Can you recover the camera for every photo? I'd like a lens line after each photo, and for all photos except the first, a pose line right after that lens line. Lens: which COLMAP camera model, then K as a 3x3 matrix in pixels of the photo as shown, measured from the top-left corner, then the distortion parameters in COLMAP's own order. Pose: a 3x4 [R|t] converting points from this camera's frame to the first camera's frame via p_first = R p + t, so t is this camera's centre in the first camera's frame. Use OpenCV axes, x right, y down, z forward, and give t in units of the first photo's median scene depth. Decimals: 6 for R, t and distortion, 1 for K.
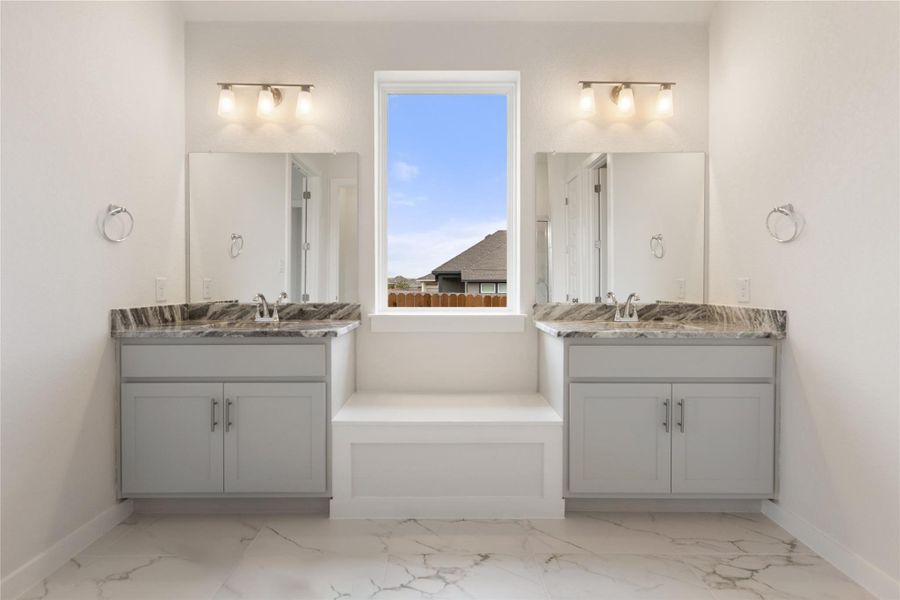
lens RADIAL K [[407.0, 0, 450.0], [0, 407.0, 290.9], [0, 0, 1]] dist [0.009300, -0.001187]
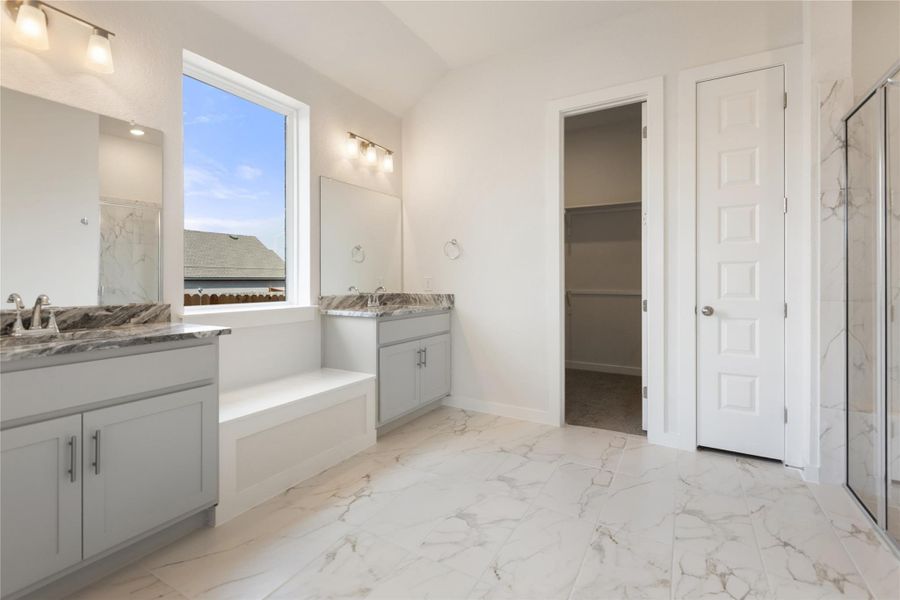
lens RADIAL K [[407.0, 0, 454.4], [0, 407.0, 280.7], [0, 0, 1]] dist [0.009300, -0.001187]
pose [[0.506105, -0.002092, 0.862469, -0.782742], [0.017076, 0.999825, -0.007595, -0.000721], [-0.862303, 0.018571, 0.506053, 0.022245]]
